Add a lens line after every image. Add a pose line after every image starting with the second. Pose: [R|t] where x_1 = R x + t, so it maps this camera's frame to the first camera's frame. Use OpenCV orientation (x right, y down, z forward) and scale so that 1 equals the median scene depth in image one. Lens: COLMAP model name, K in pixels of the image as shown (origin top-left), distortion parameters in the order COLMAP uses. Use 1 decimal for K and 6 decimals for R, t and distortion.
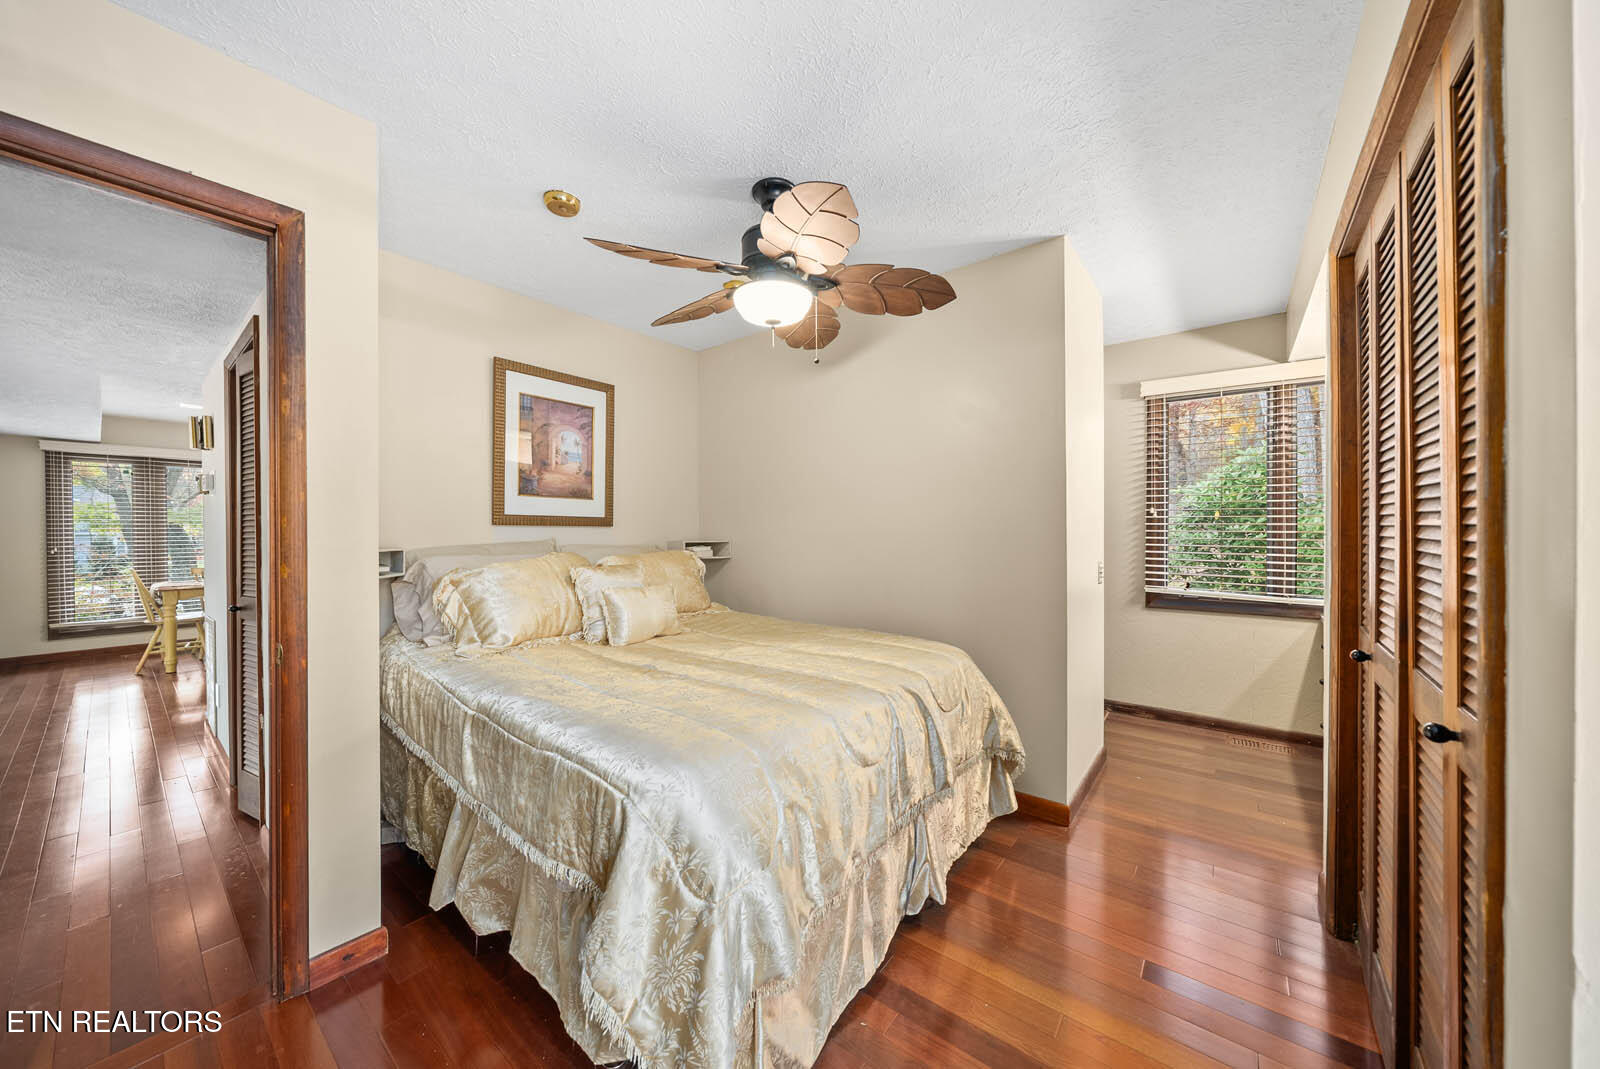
lens RADIAL K [[551.9, 0, 796.0], [0, 551.9, 536.4], [0, 0, 1]] dist [-0.004072, 0.000096]
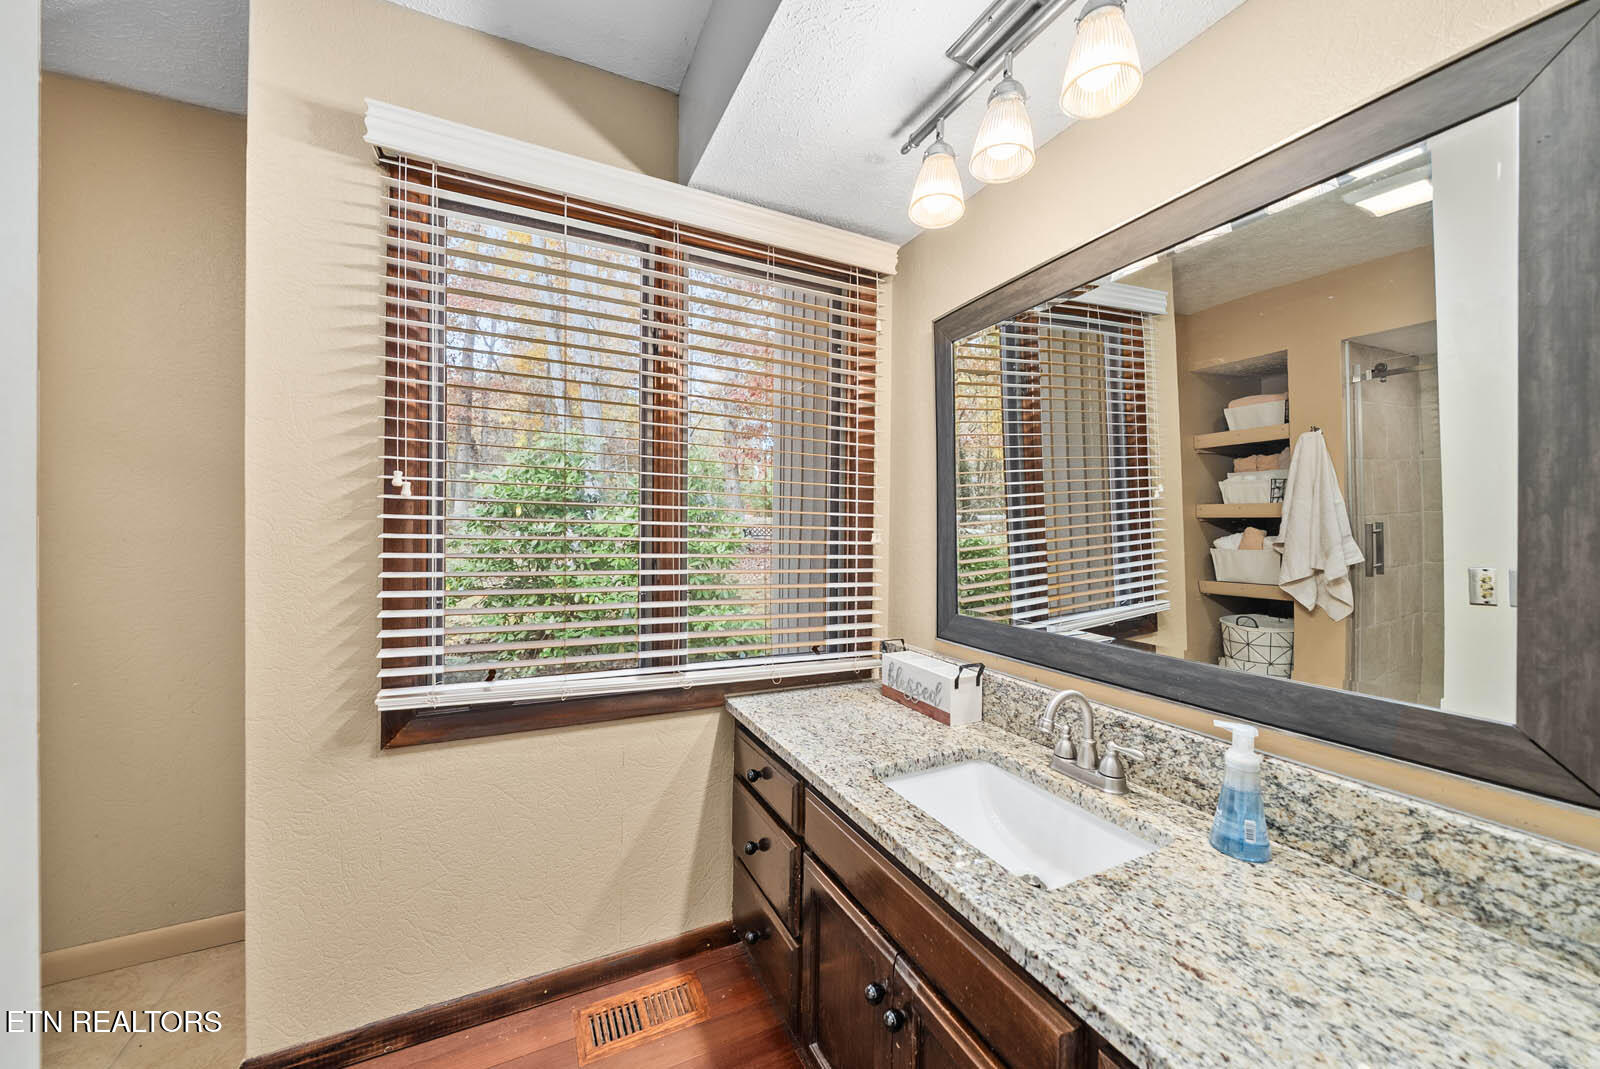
lens RADIAL K [[551.9, 0, 792.0], [0, 551.9, 531.9], [0, 0, 1]] dist [-0.004072, 0.000096]
pose [[0.423144, 0.005659, 0.906045, 0.427129], [-0.005473, 0.999978, -0.003690, -0.012965], [-0.906046, -0.003397, 0.423165, 0.614174]]
